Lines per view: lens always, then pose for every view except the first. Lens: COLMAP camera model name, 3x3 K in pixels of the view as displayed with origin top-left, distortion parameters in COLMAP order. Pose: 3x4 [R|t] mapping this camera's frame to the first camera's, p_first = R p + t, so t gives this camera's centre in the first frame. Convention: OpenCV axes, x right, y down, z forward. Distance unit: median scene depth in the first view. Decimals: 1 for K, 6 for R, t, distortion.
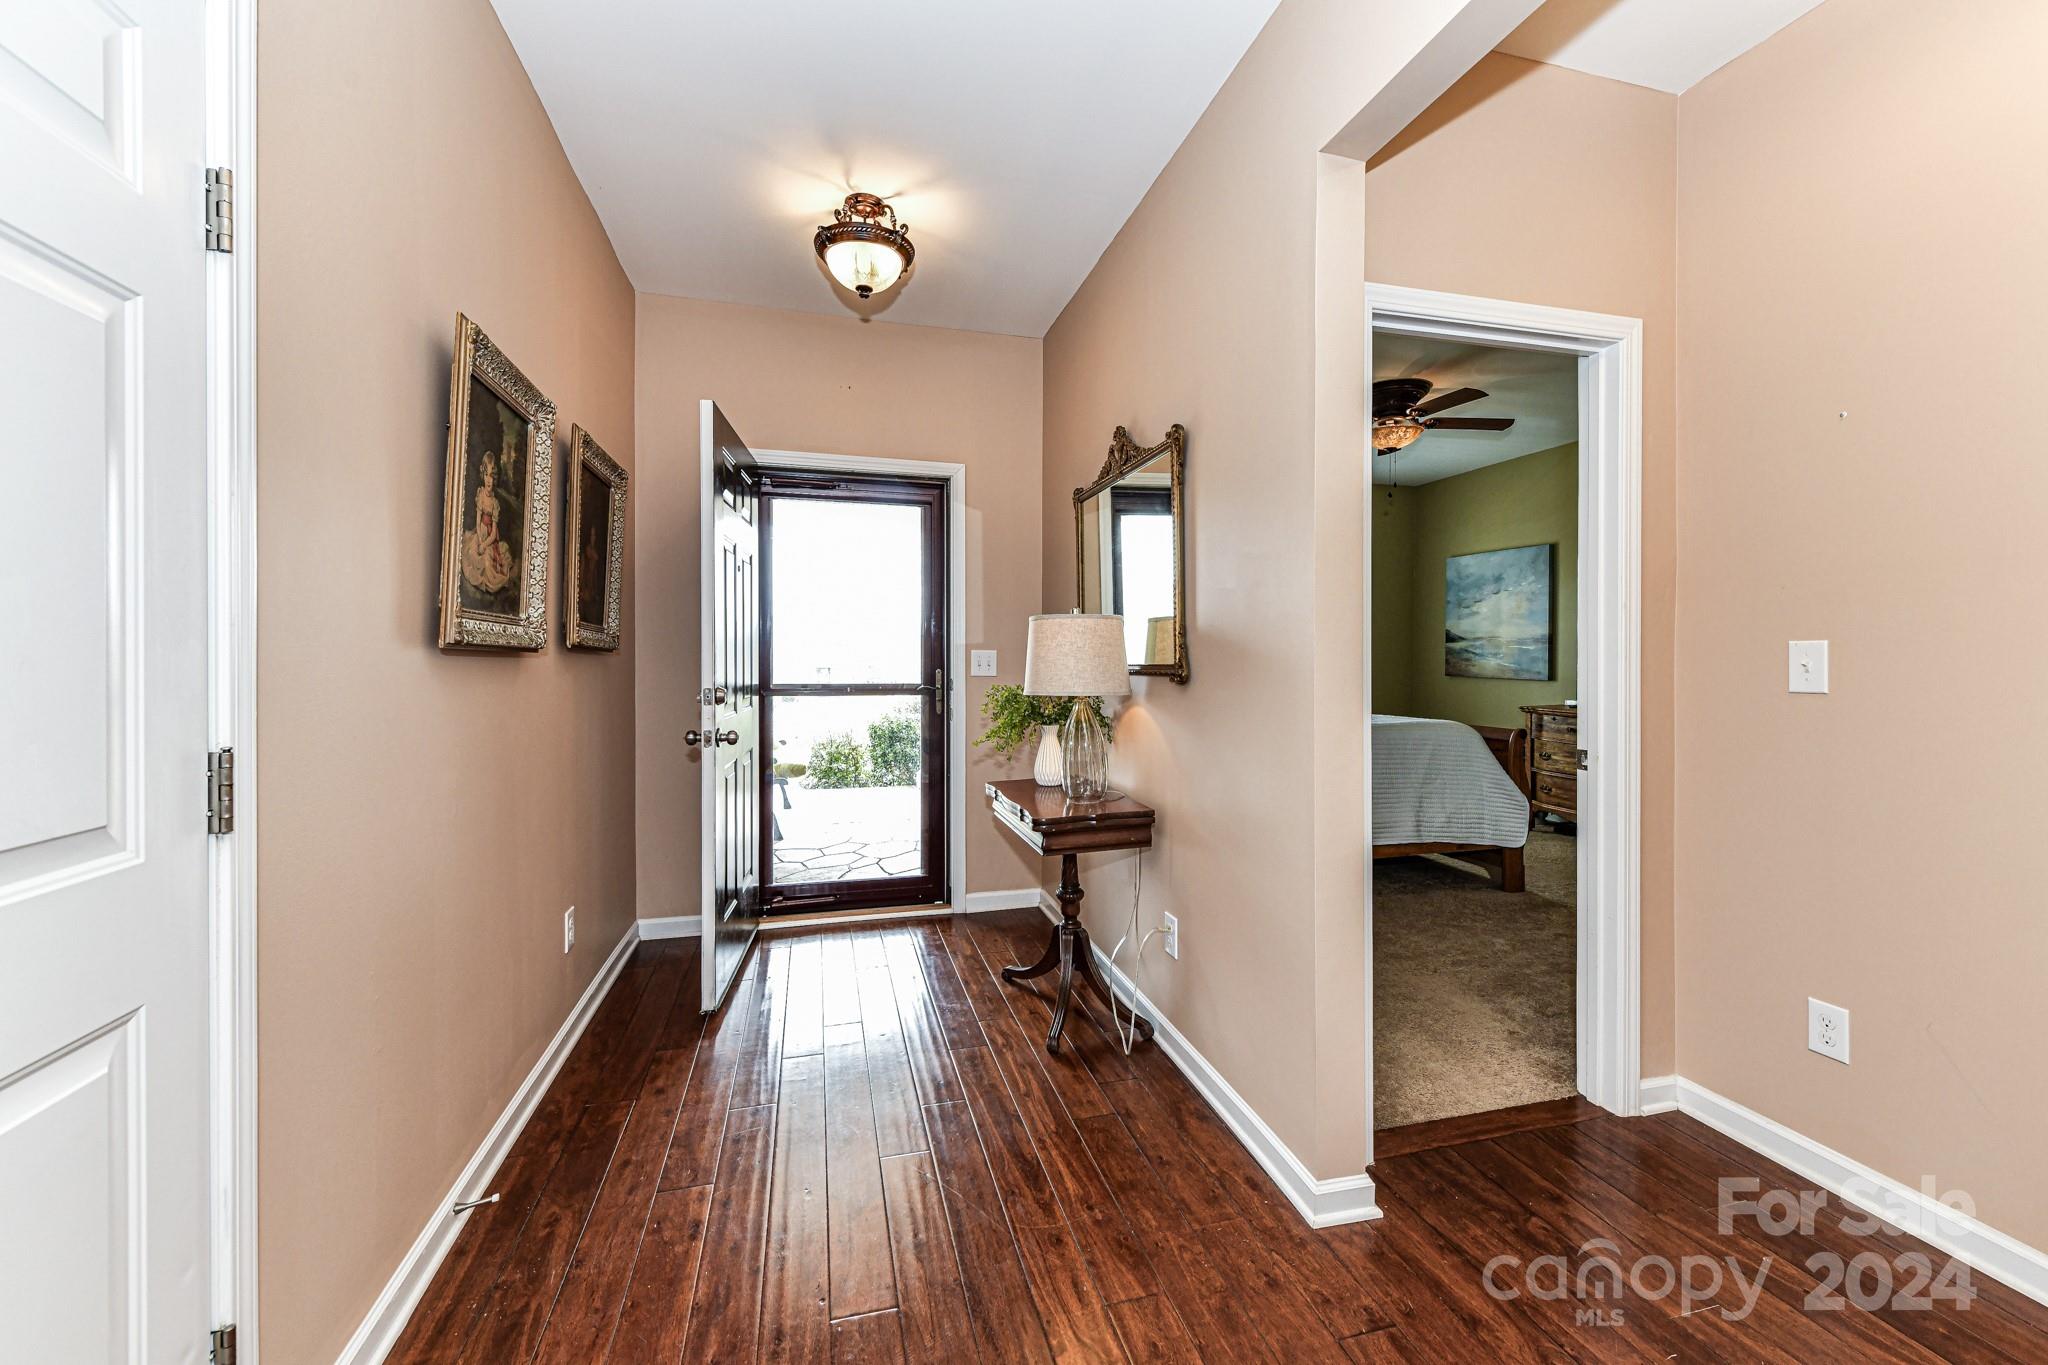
lens RADIAL K [[800.0, 0, 1028.3], [0, 800.0, 662.1], [0, 0, 1]] dist [0.000717, -0.000064]
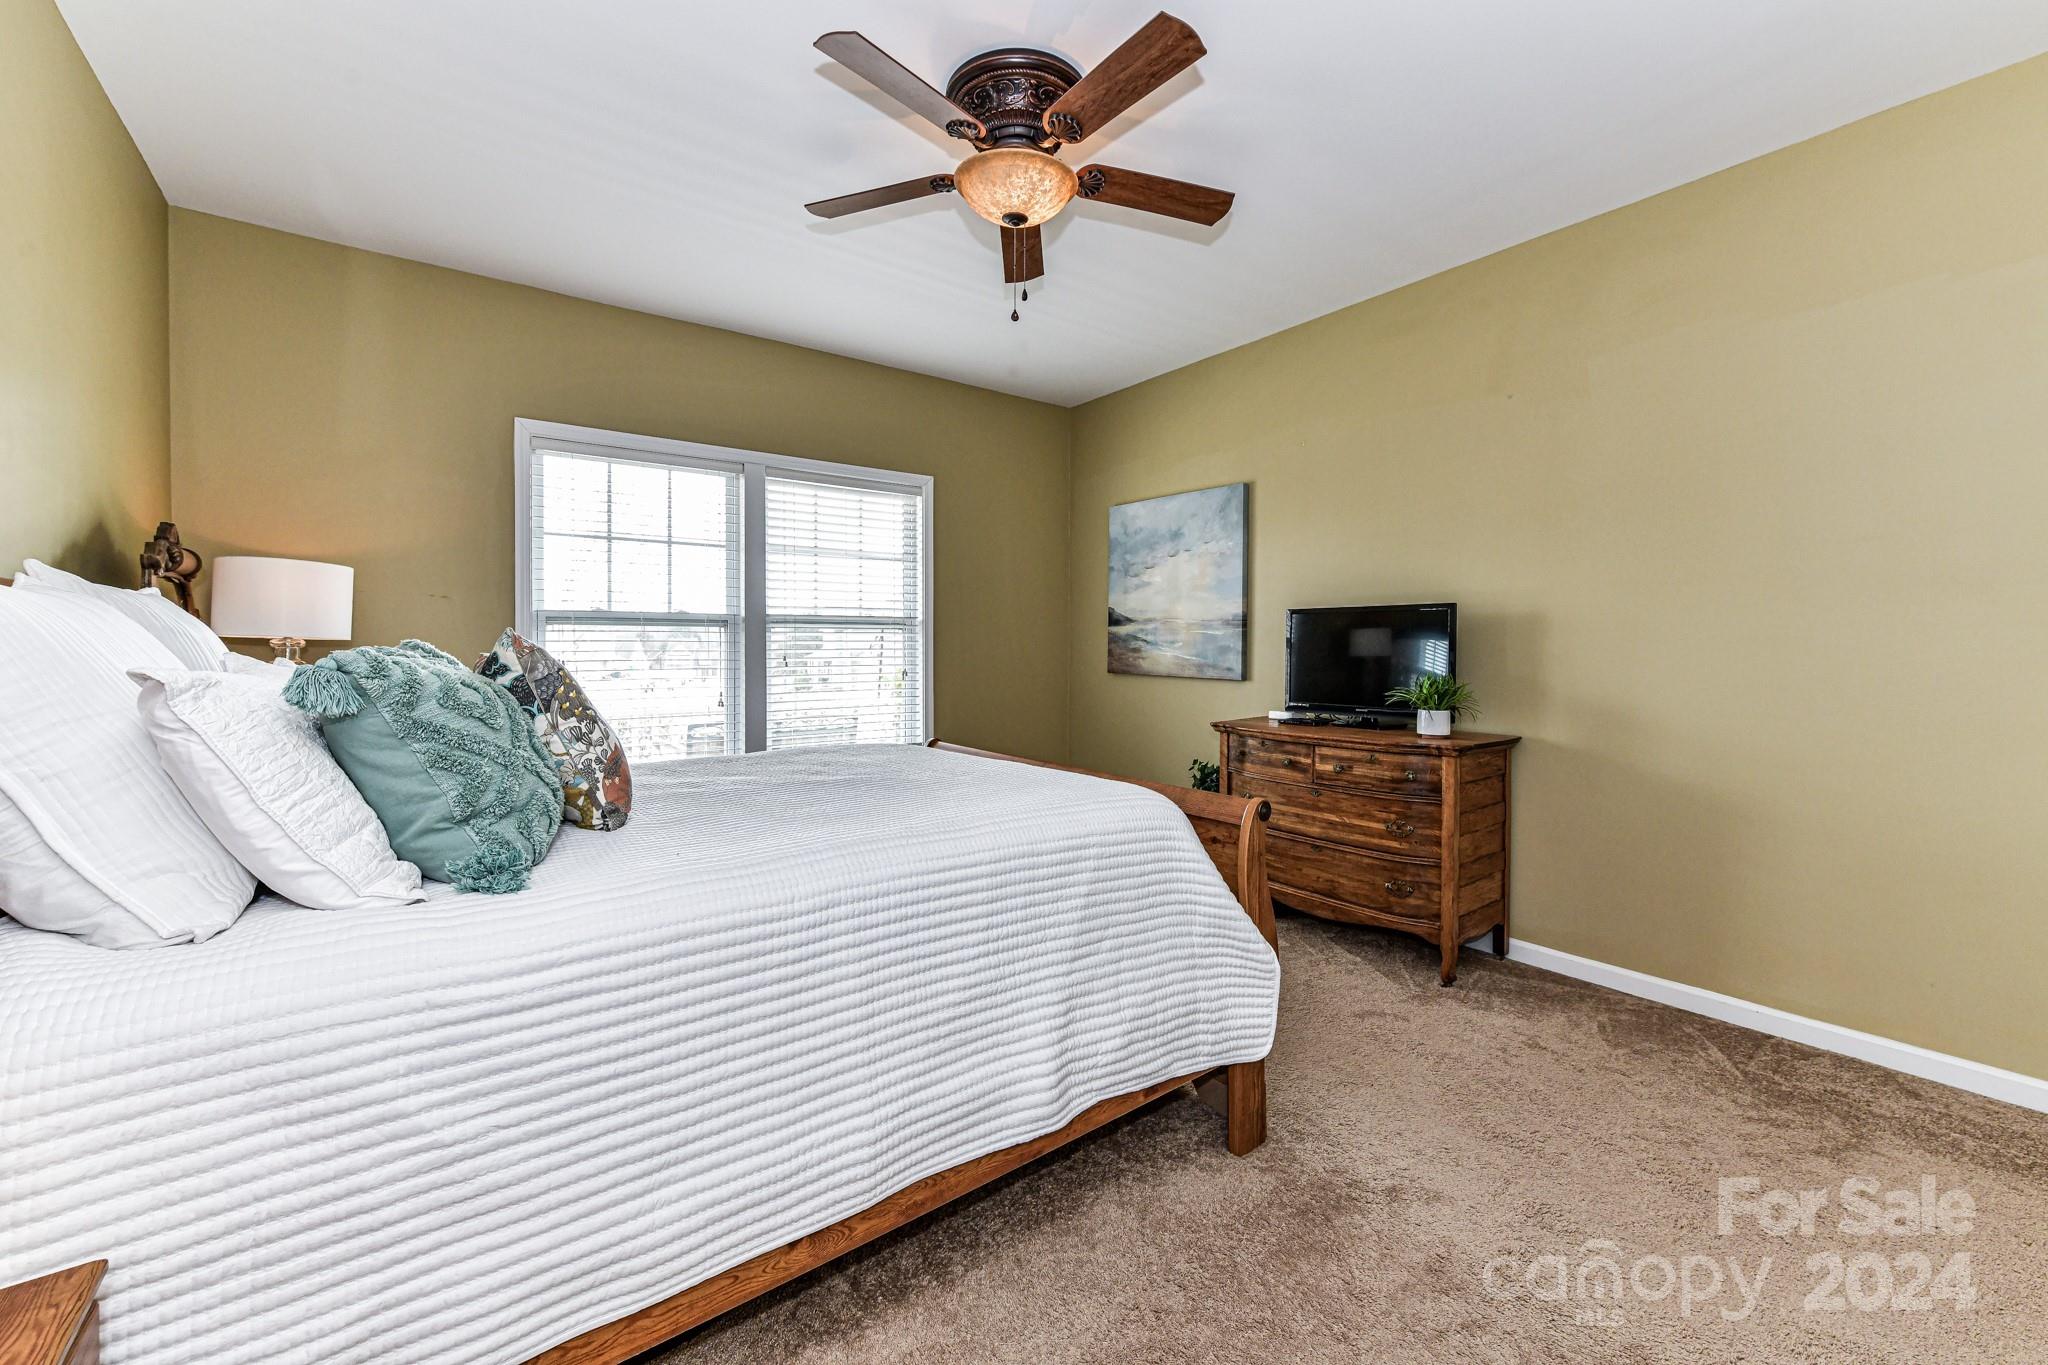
lens RADIAL K [[815.3, 0, 1023.2], [0, 815.3, 644.5], [0, 0, 1]] dist [0.000029, -0.000108]
pose [[0.926991, -0.004030, 0.375062, 0.200202], [0.005303, 0.999983, -0.002364, -0.007192], [-0.375046, 0.004181, 0.926997, 0.398735]]
